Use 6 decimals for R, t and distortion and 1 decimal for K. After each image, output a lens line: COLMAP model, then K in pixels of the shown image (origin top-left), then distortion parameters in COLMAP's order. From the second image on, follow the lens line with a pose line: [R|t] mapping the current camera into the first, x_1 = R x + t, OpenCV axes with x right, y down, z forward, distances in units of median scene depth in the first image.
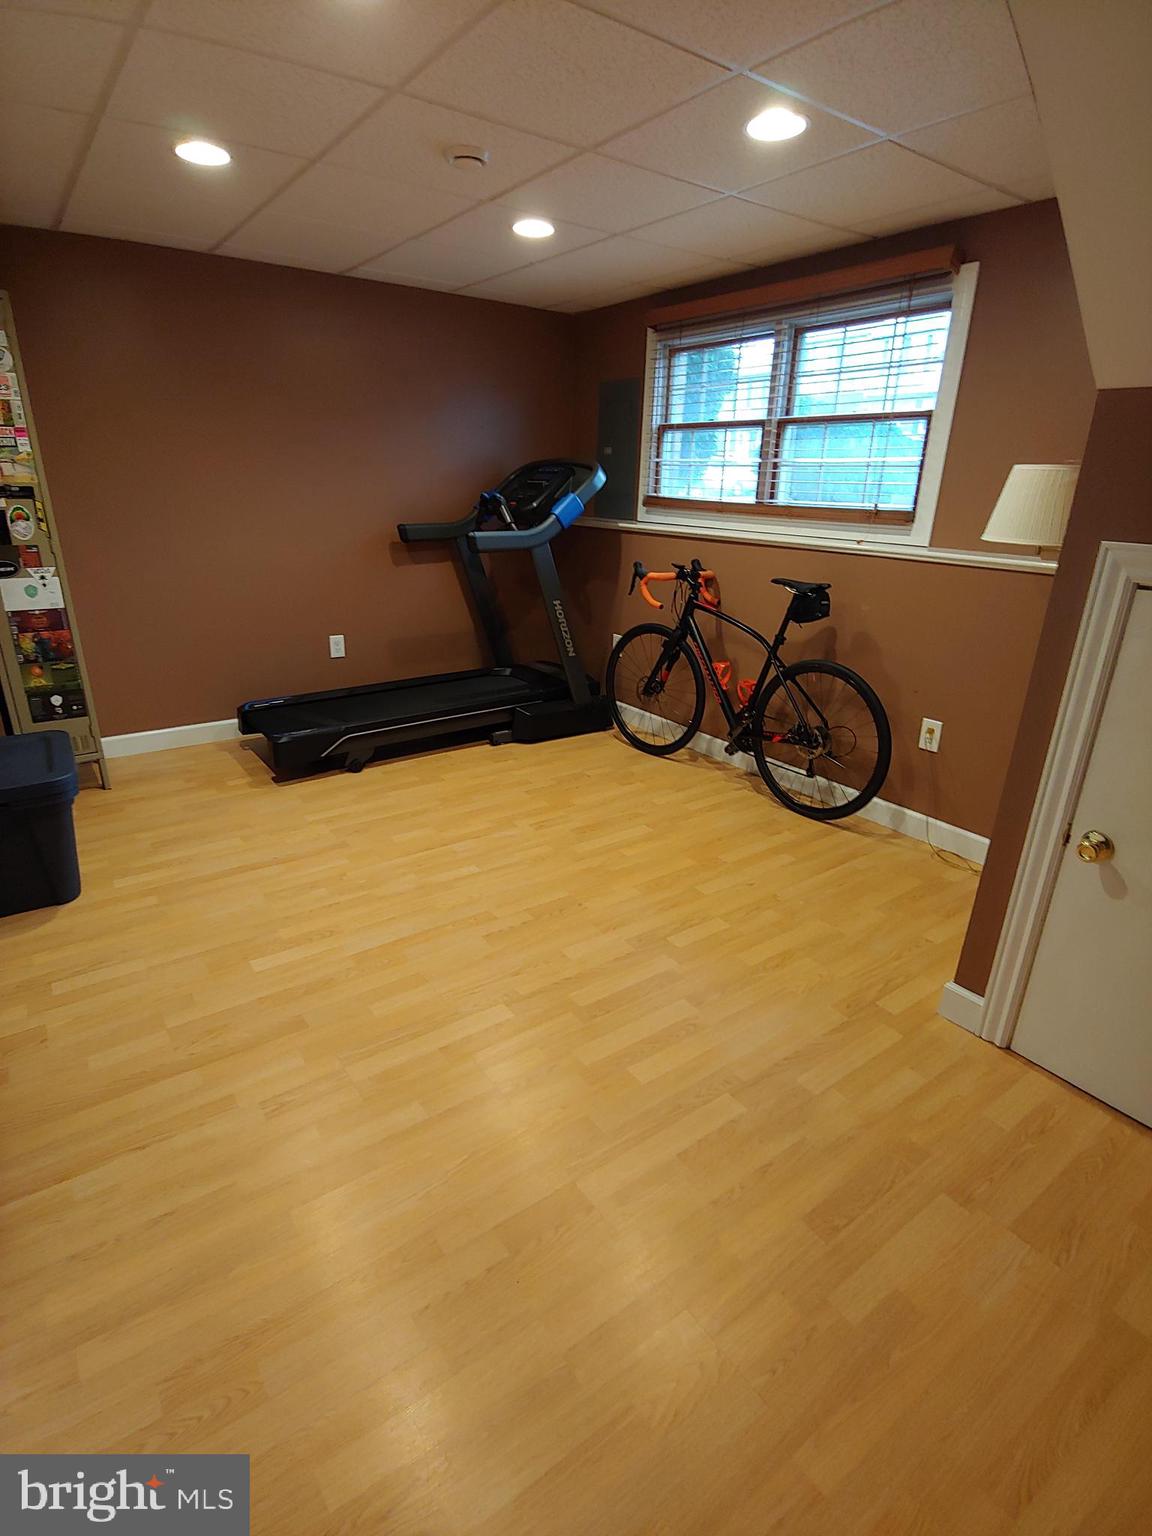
lens RADIAL K [[772.5, 0, 567.4], [0, 772.5, 771.1], [0, 0, 1]] dist [-0.009306, -0.006036]
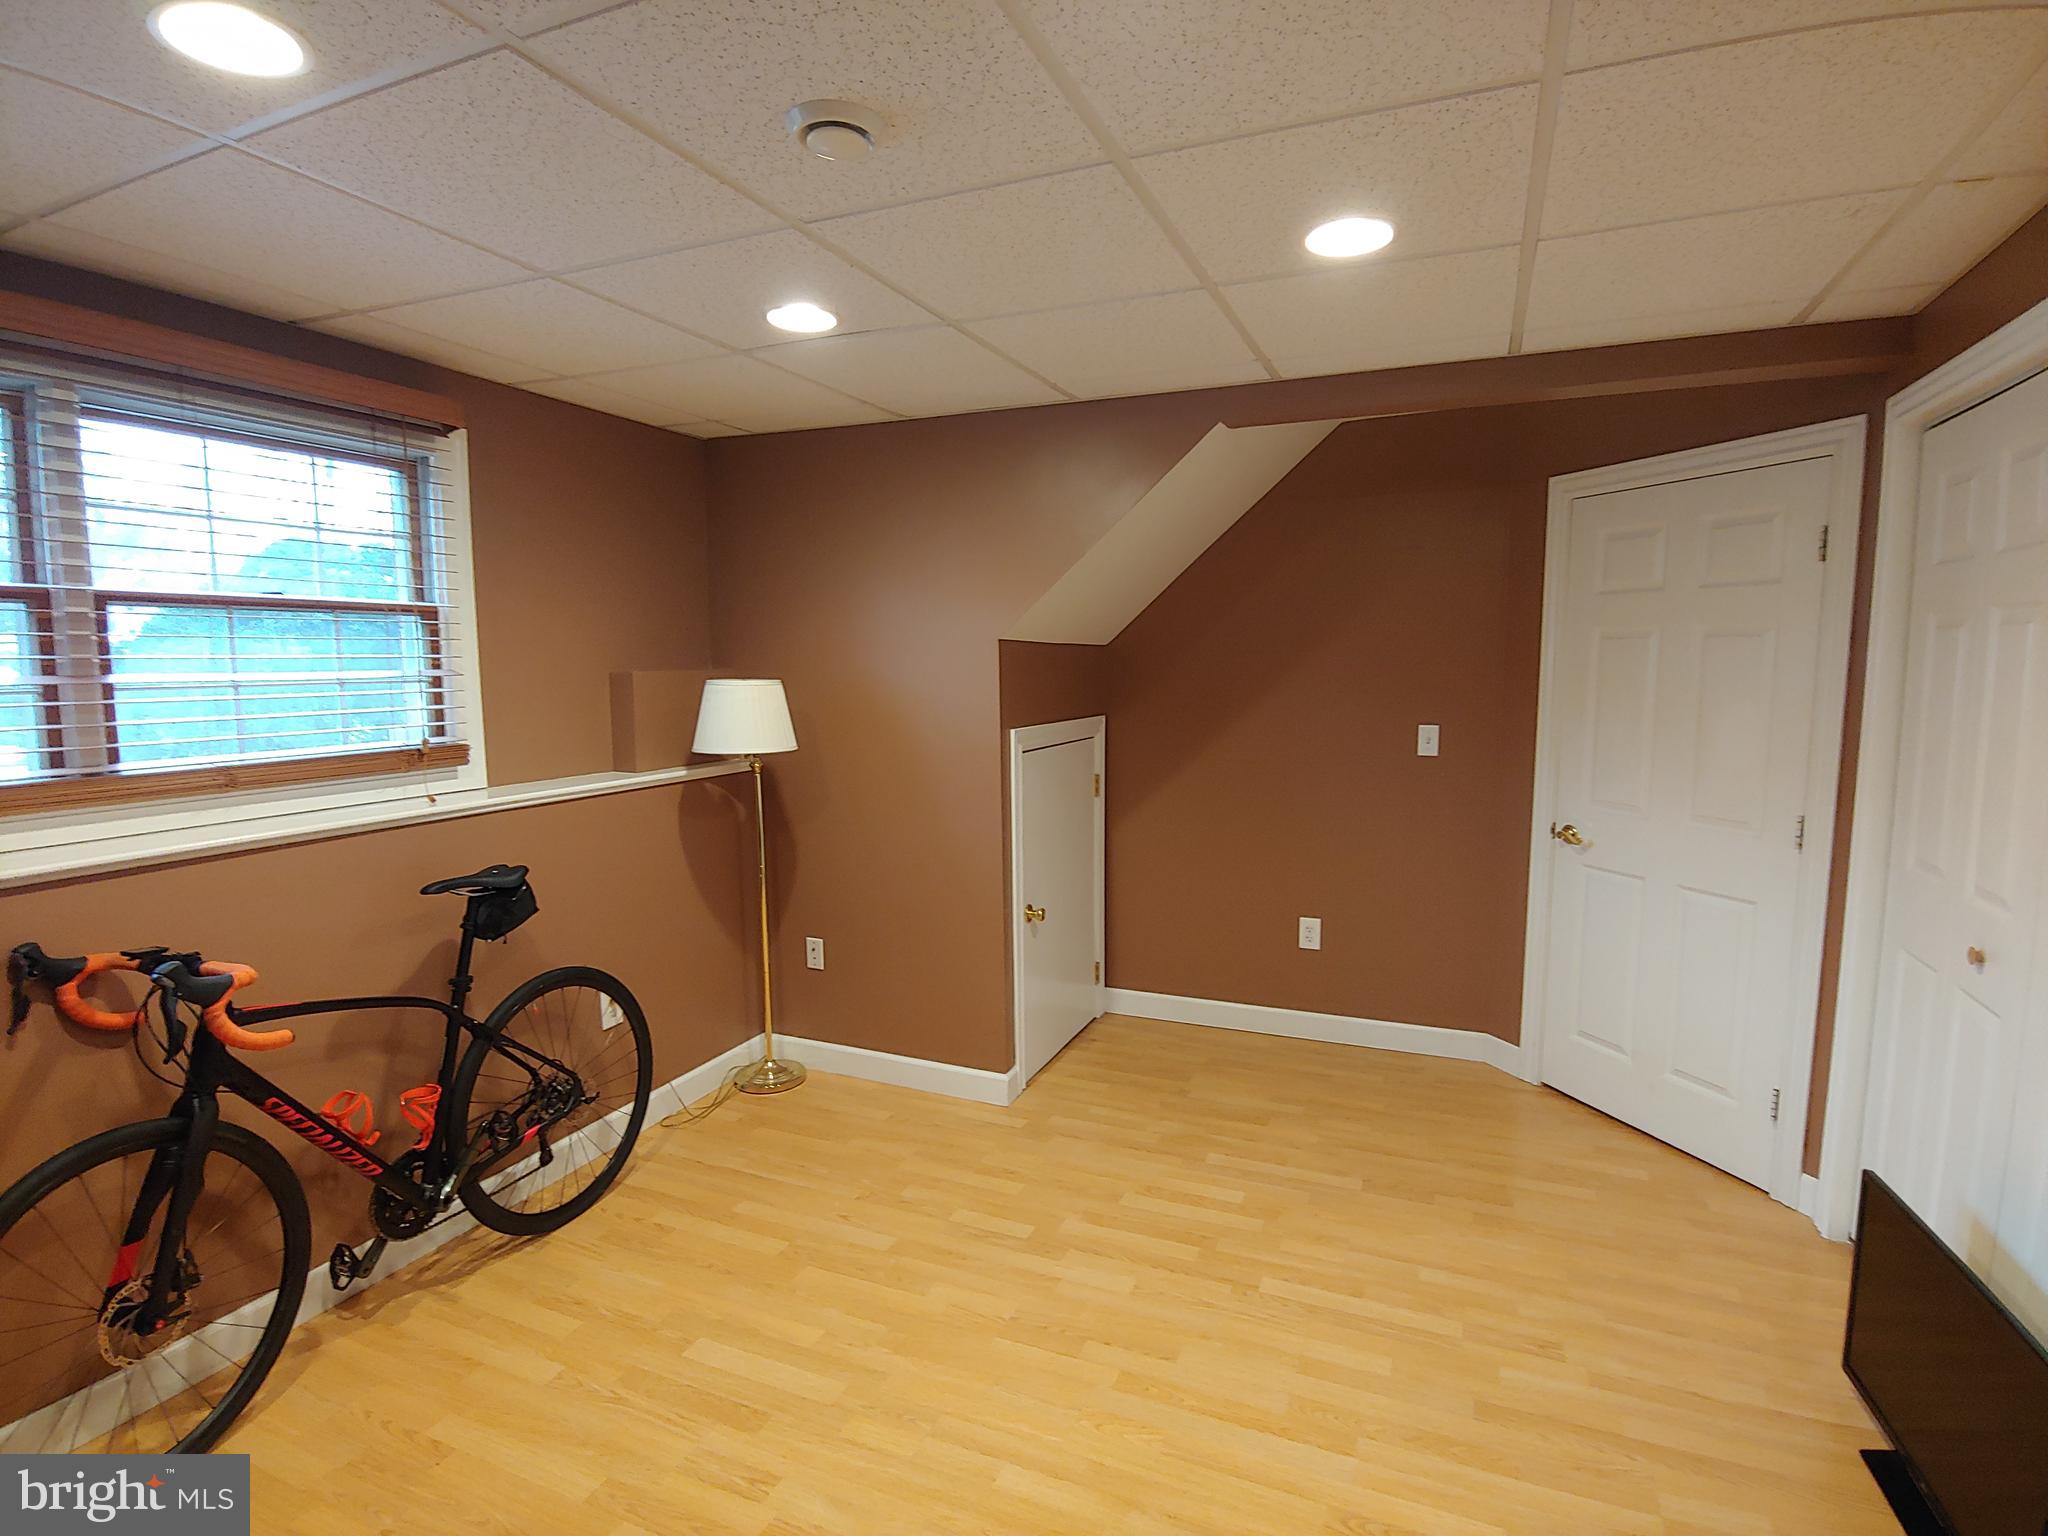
lens RADIAL K [[1030.0, 0, 1034.0], [0, 1030.0, 765.7], [0, 0, 1]] dist [-0.009306, -0.006036]
pose [[-0.521648, -0.109722, 0.846076, -0.582225], [0.294667, 0.907498, 0.299364, -0.439718], [-0.800659, 0.405474, -0.441063, 0.996442]]
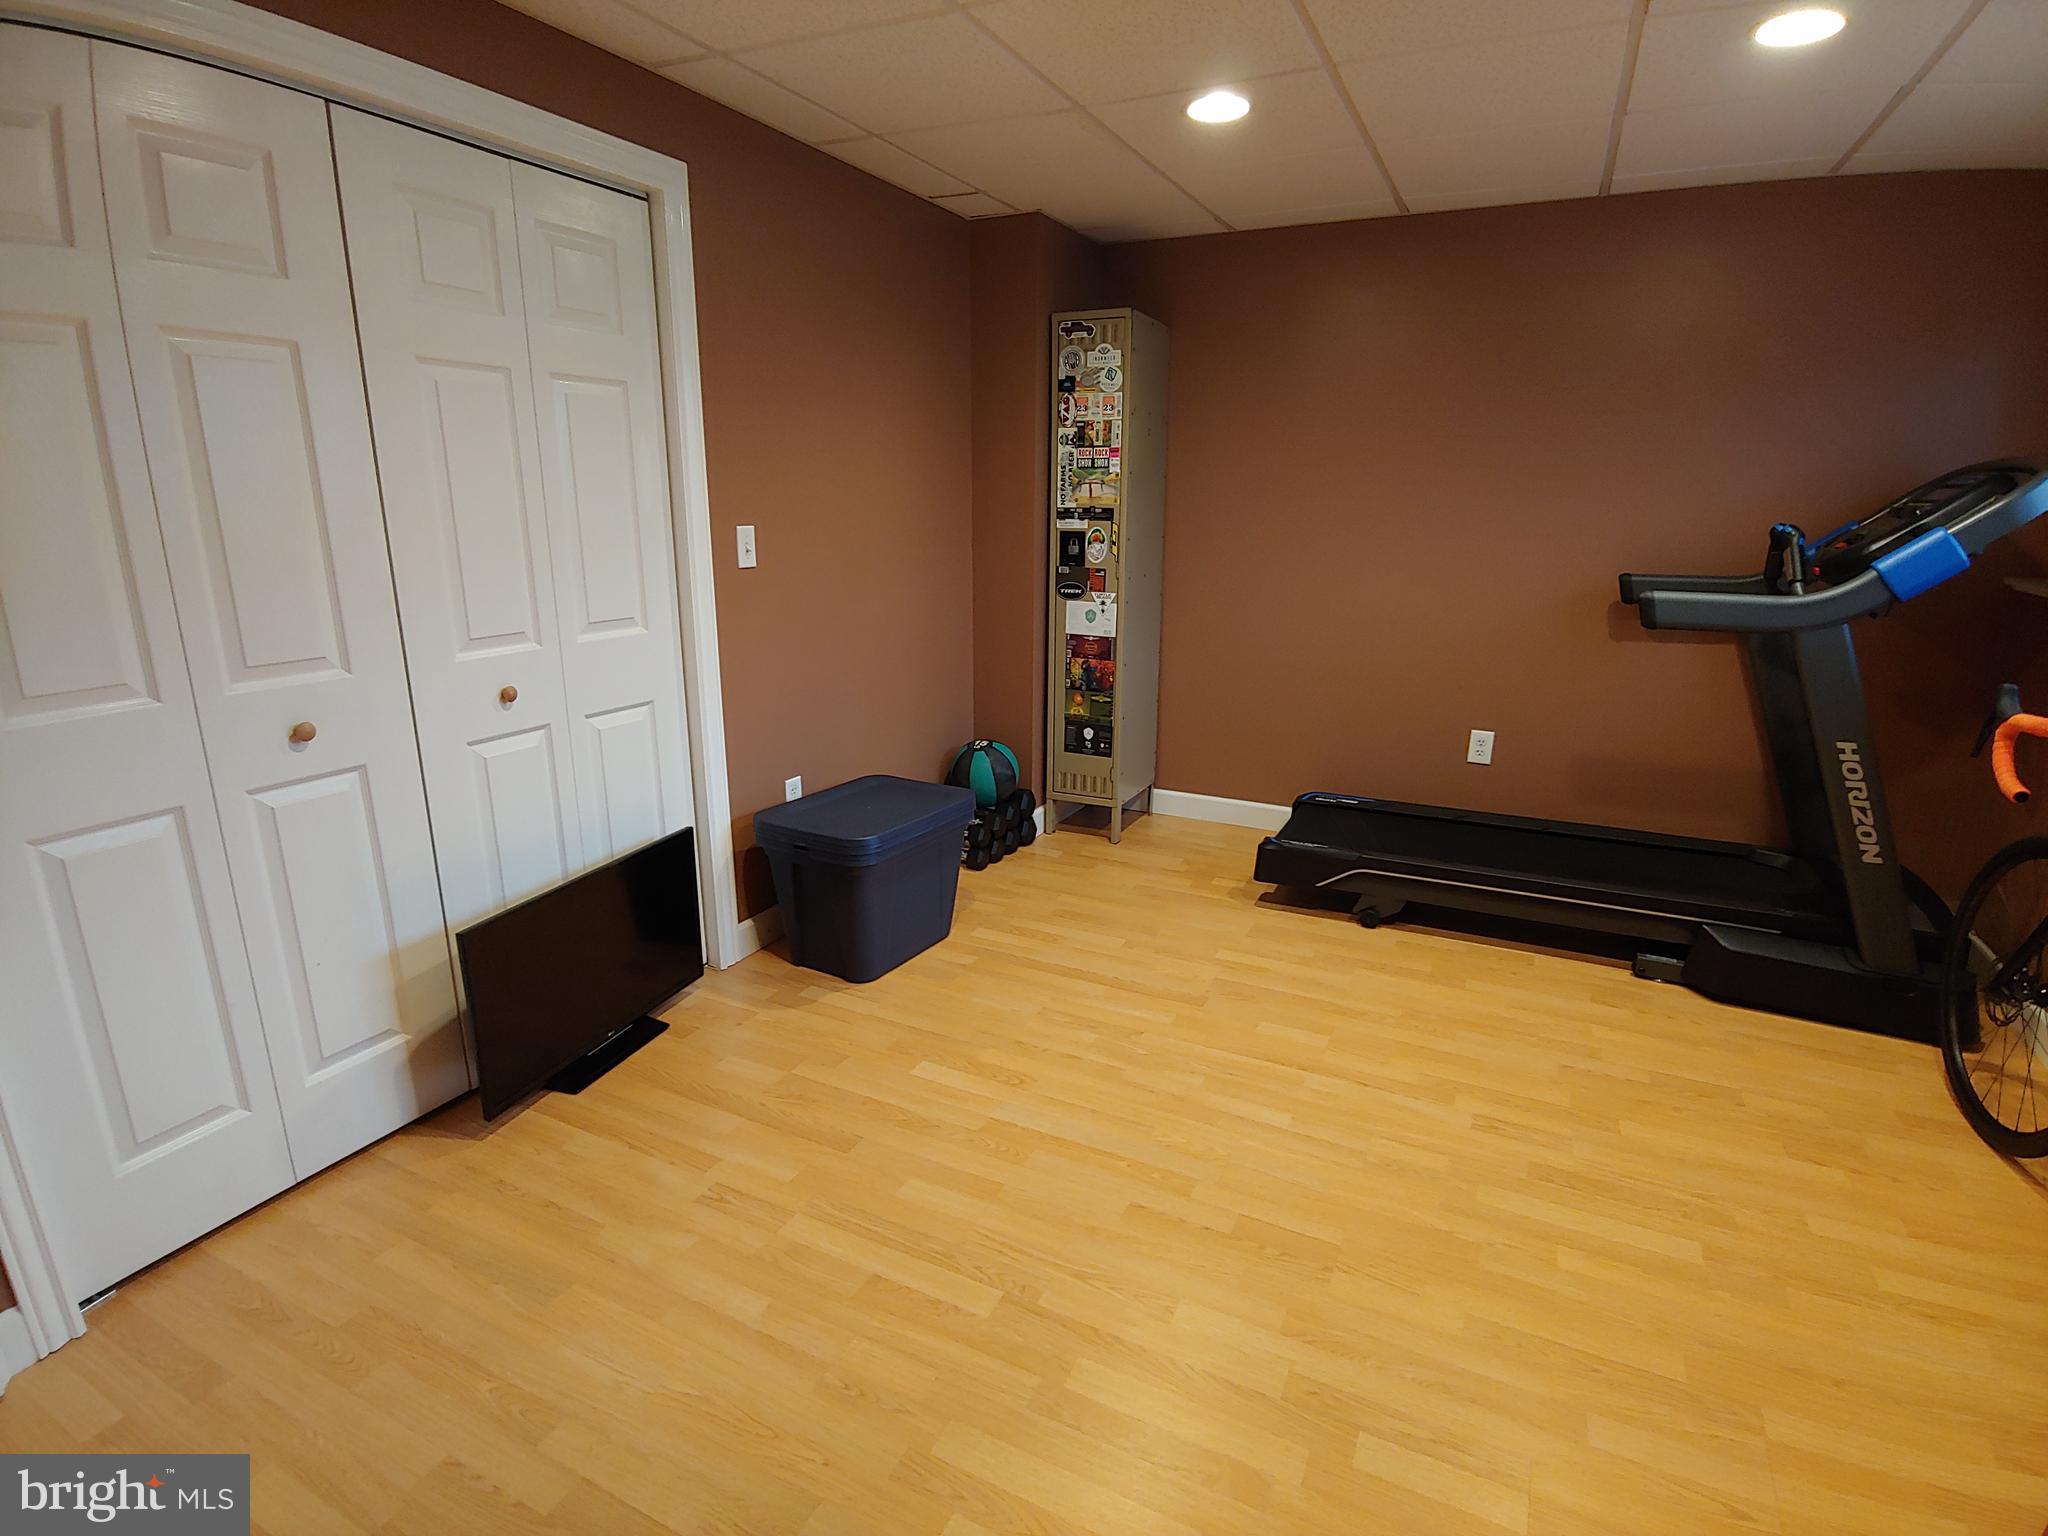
lens RADIAL K [[1030.0, 0, 1031.8], [0, 1030.0, 765.4], [0, 0, 1]] dist [-0.009306, -0.006036]
pose [[0.476180, 0.209491, -0.854030, 0.376939], [-0.309316, 0.949044, 0.060334, -0.113193], [0.823151, 0.235435, 0.516714, 0.327685]]
